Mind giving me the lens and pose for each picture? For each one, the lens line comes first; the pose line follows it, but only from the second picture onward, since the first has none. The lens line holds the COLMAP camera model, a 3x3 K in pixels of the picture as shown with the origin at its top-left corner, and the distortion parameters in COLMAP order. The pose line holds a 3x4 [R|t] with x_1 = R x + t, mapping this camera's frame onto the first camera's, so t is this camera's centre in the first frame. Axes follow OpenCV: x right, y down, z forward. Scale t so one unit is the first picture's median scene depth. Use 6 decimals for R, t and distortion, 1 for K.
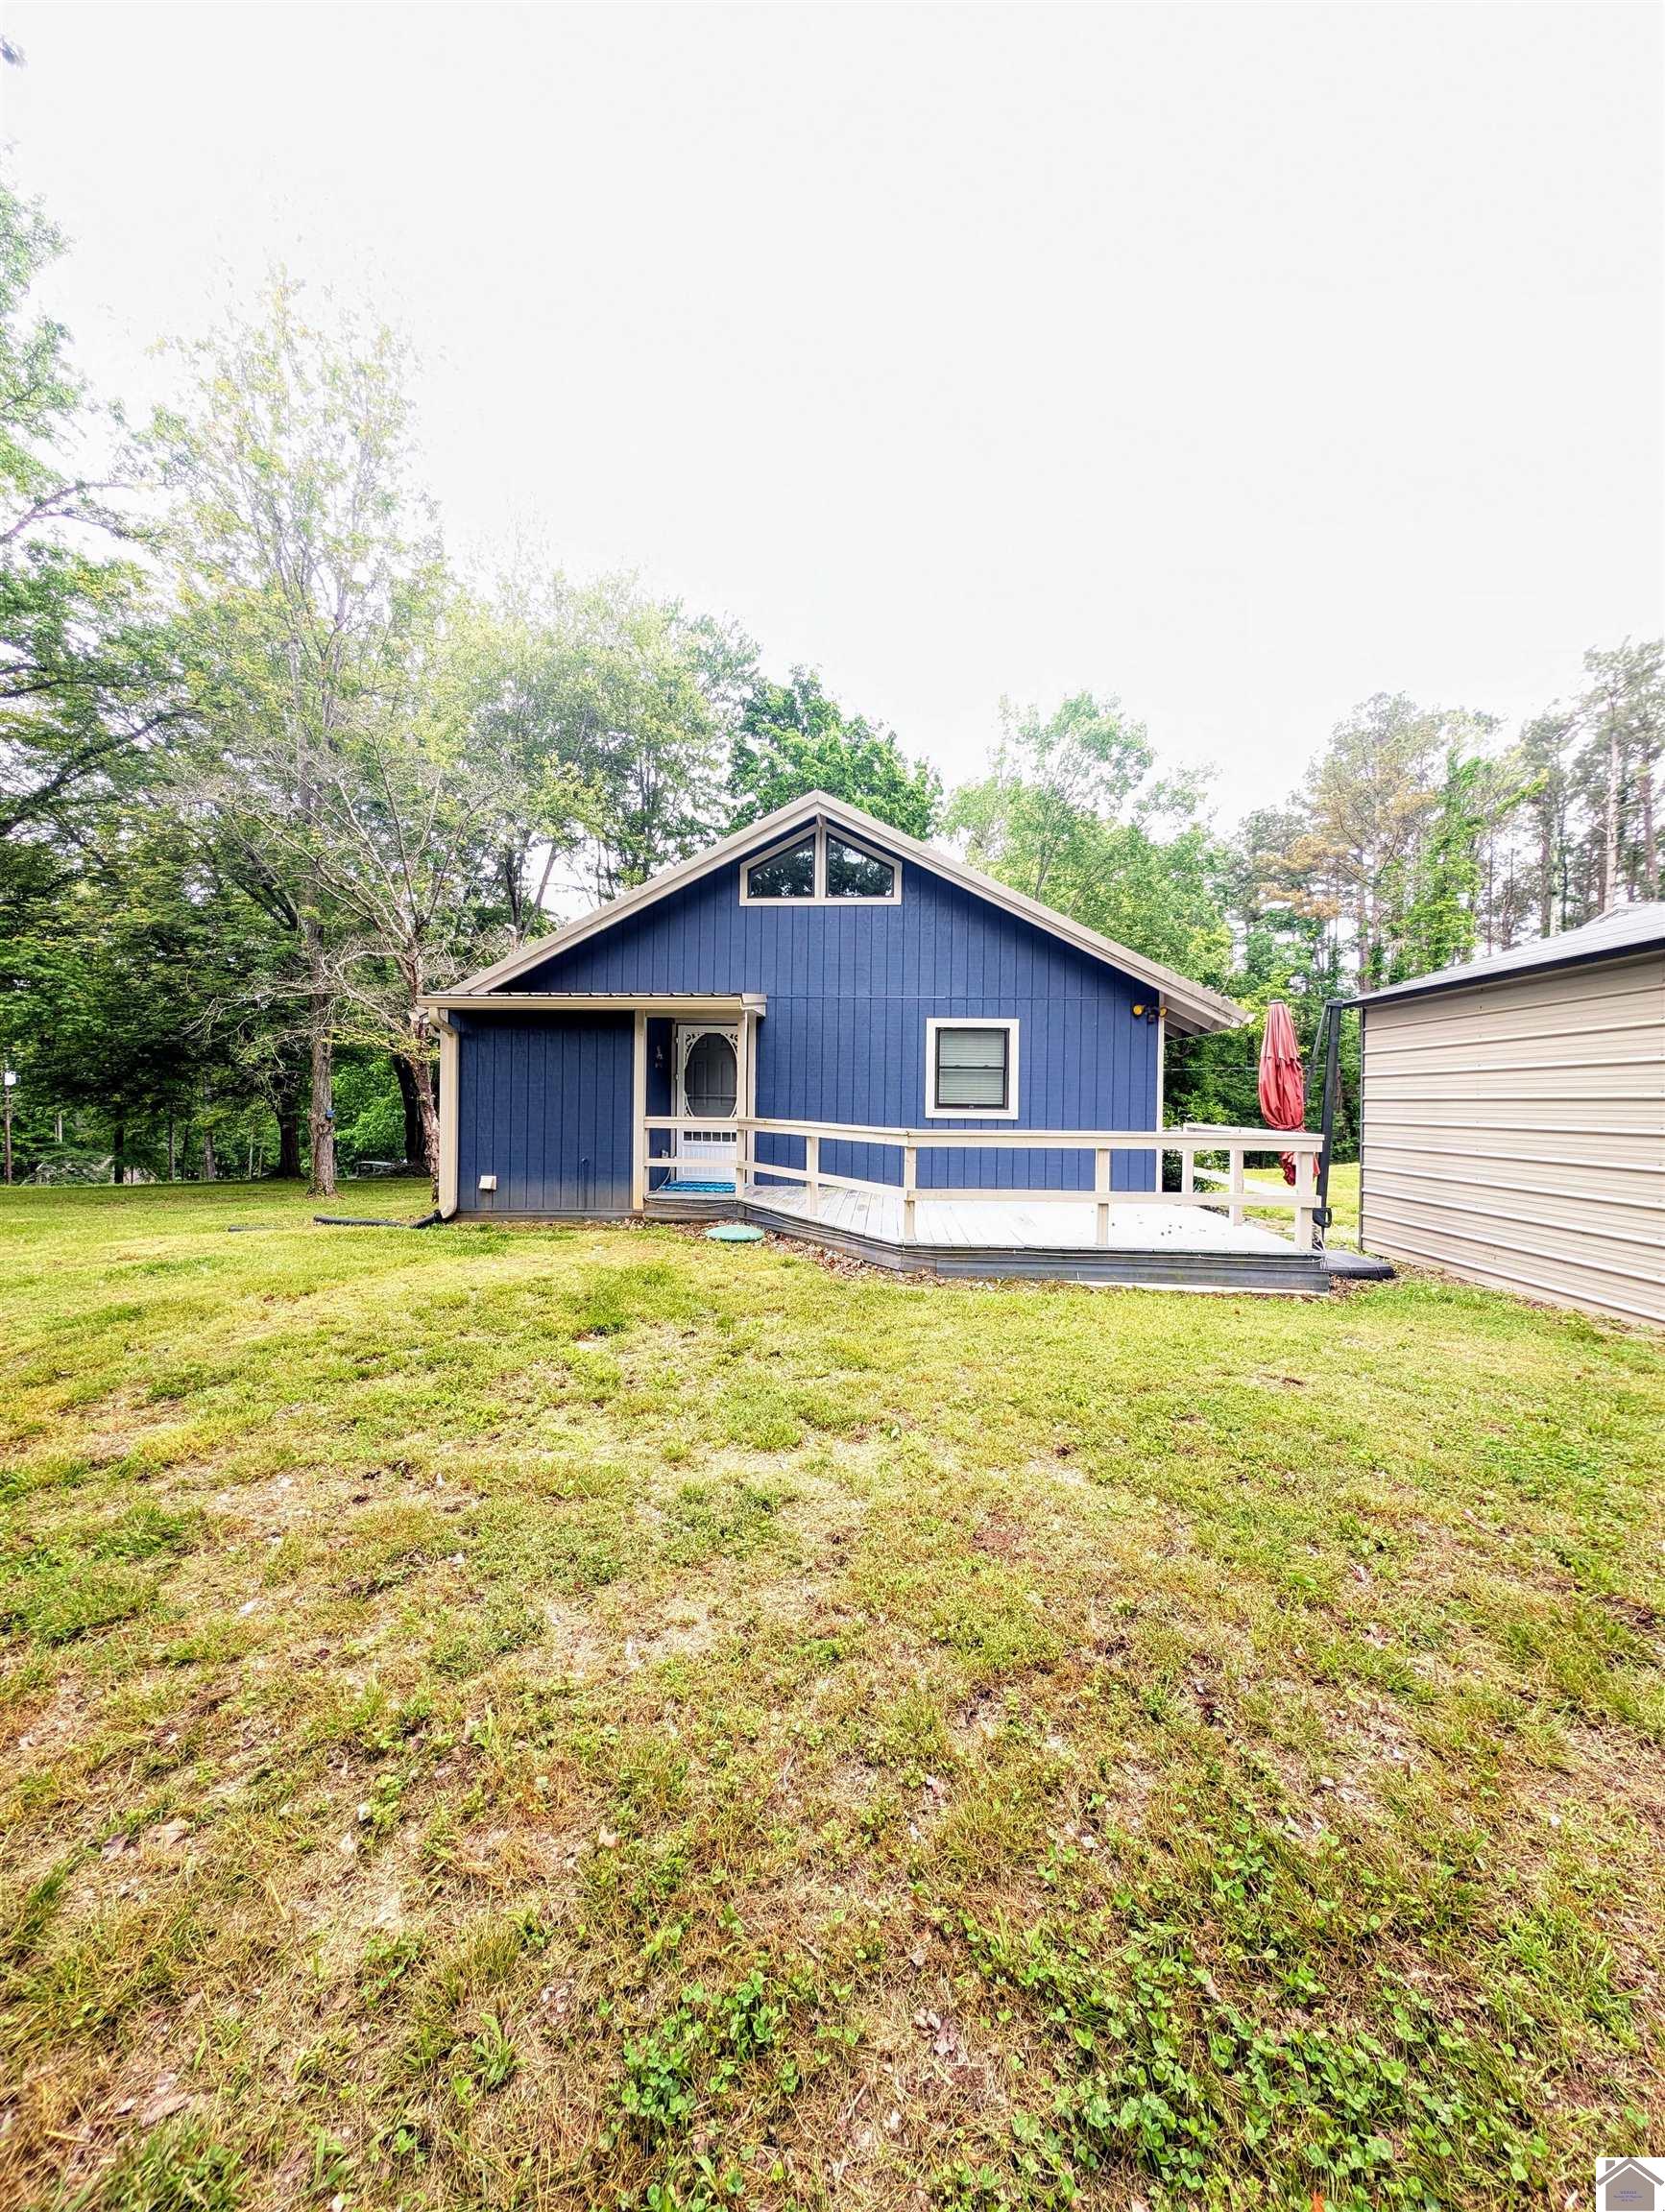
lens RADIAL K [[779.4, 0, 827.7], [0, 779.4, 1114.9], [0, 0, 1]] dist [-0.000119, -0.000290]
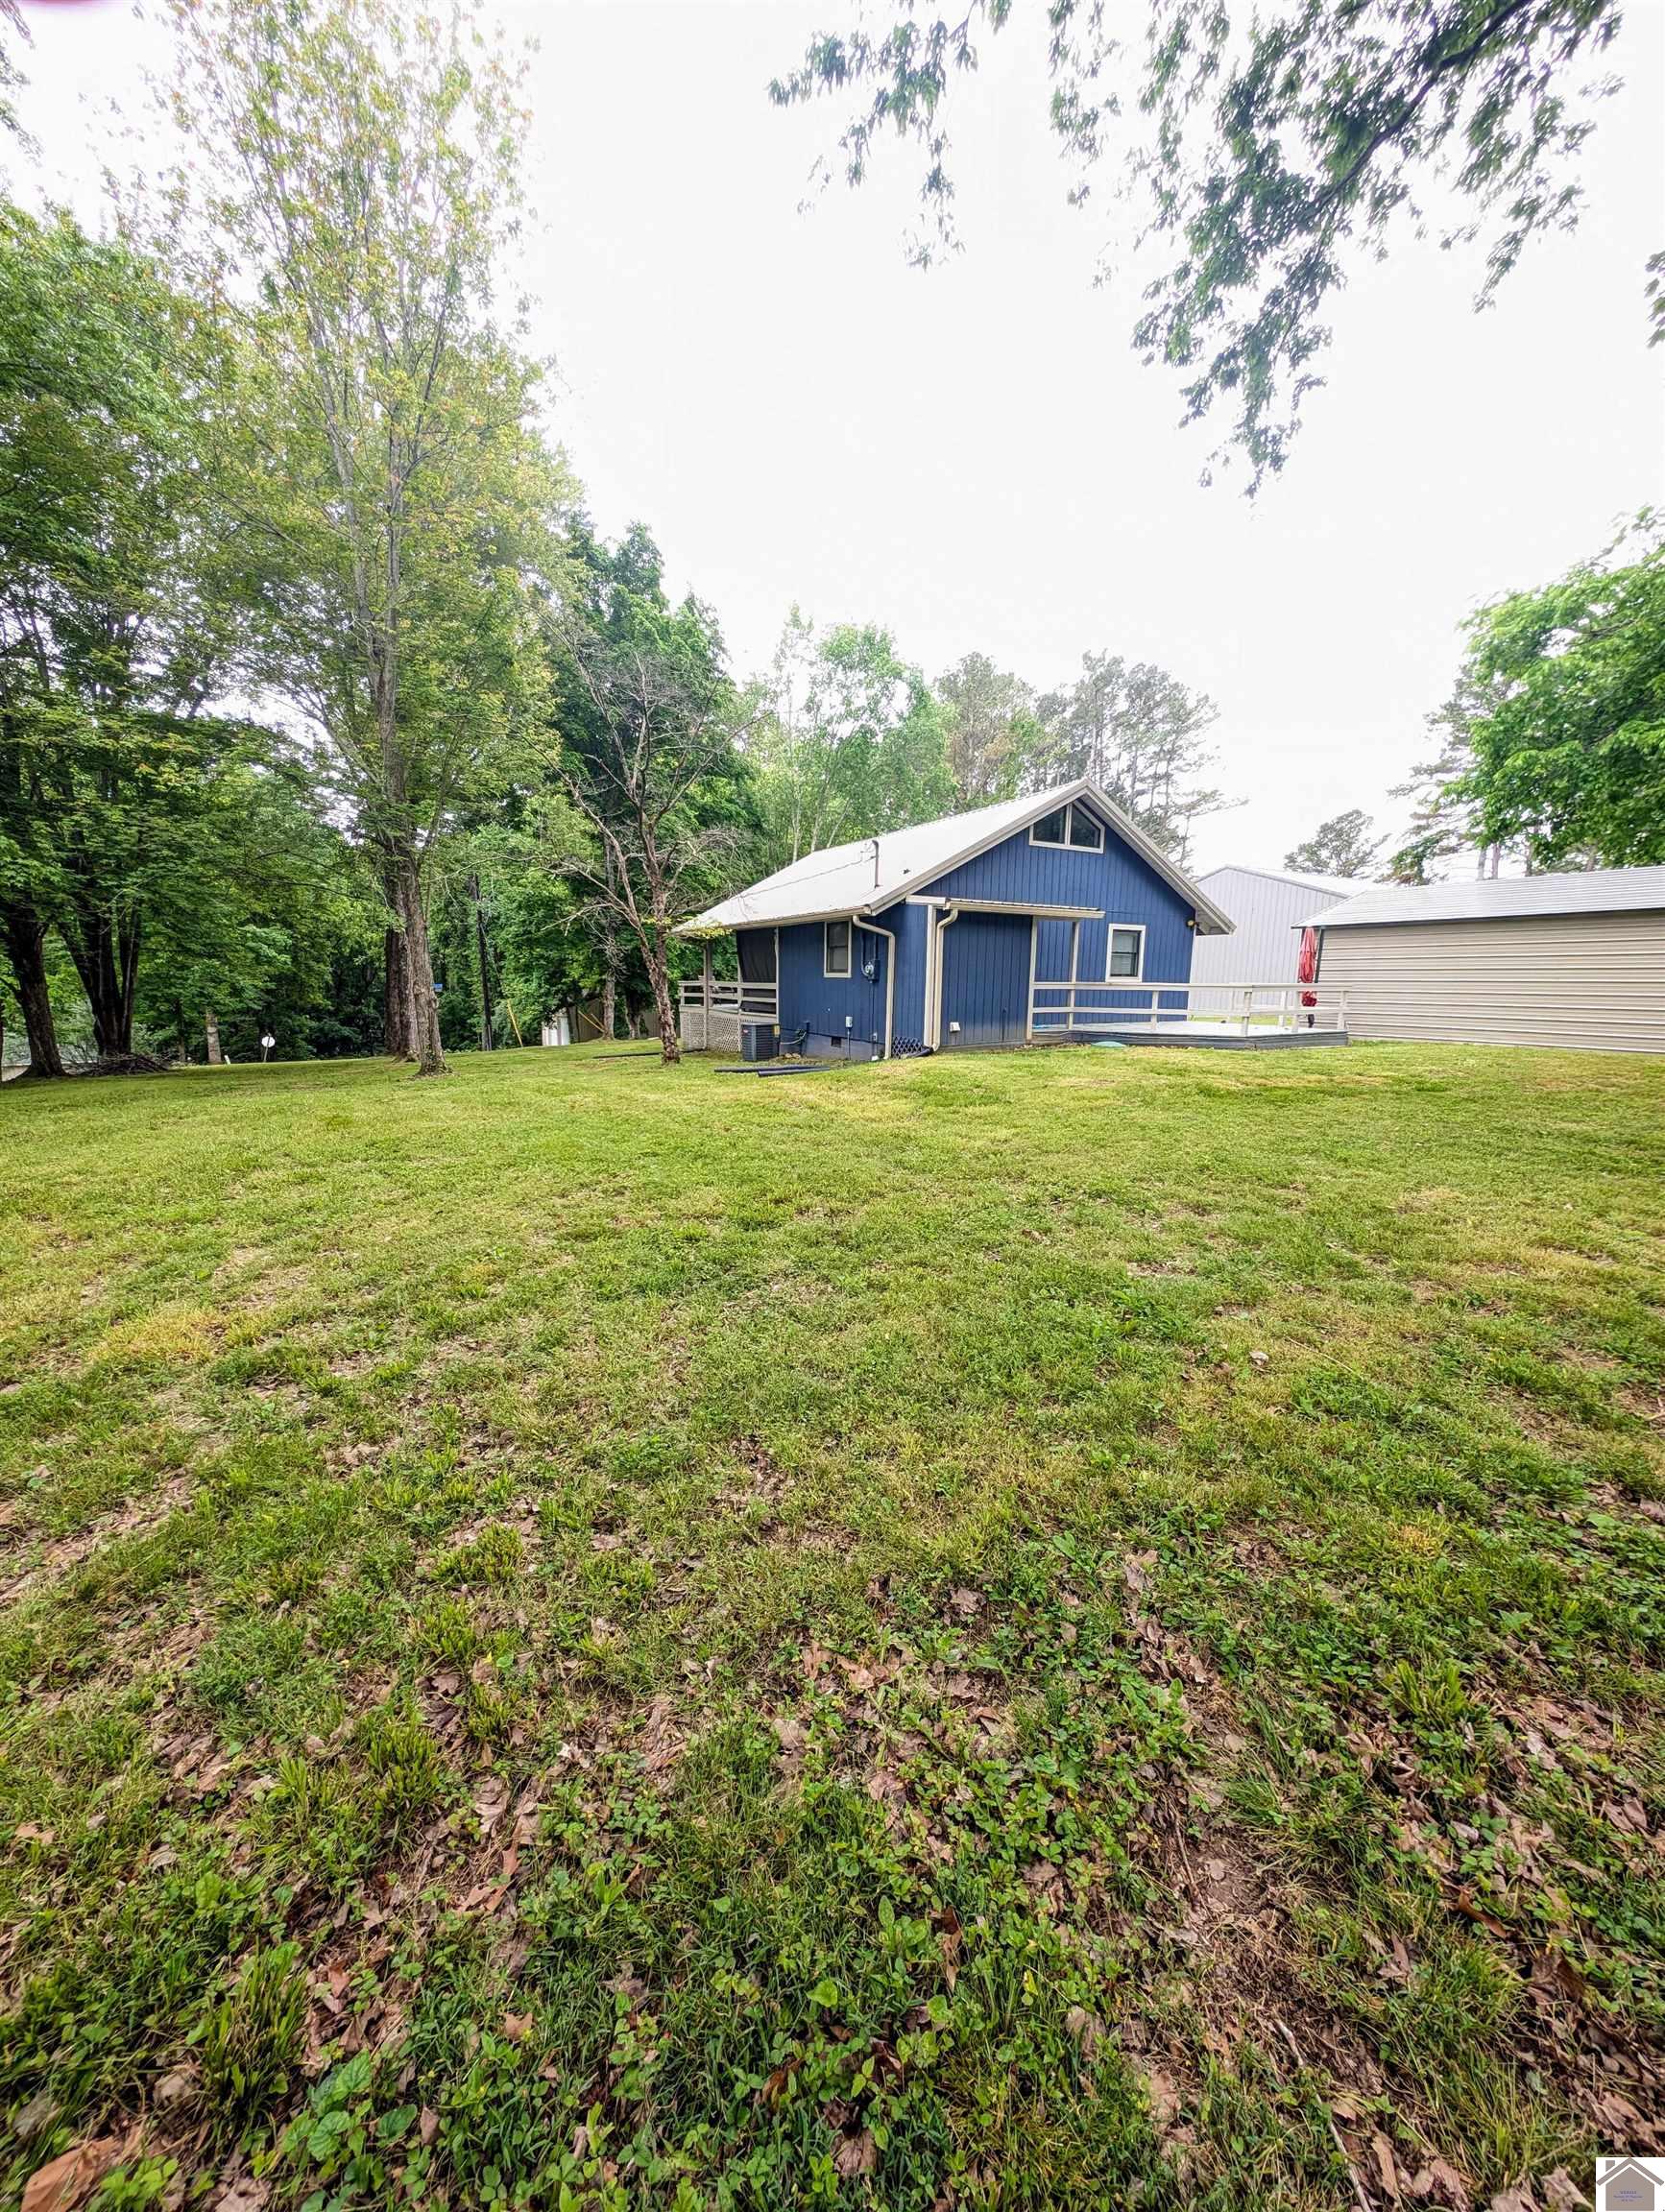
lens RADIAL K [[833.3, 0, 839.0], [0, 833.3, 1103.3], [0, 0, 1]] dist [0.001497, -0.000424]
pose [[0.808496, -0.095562, 0.580691, -1.489208], [0.017420, 0.990182, 0.138696, 0.004417], [-0.588244, -0.102020, 0.802223, -0.177835]]
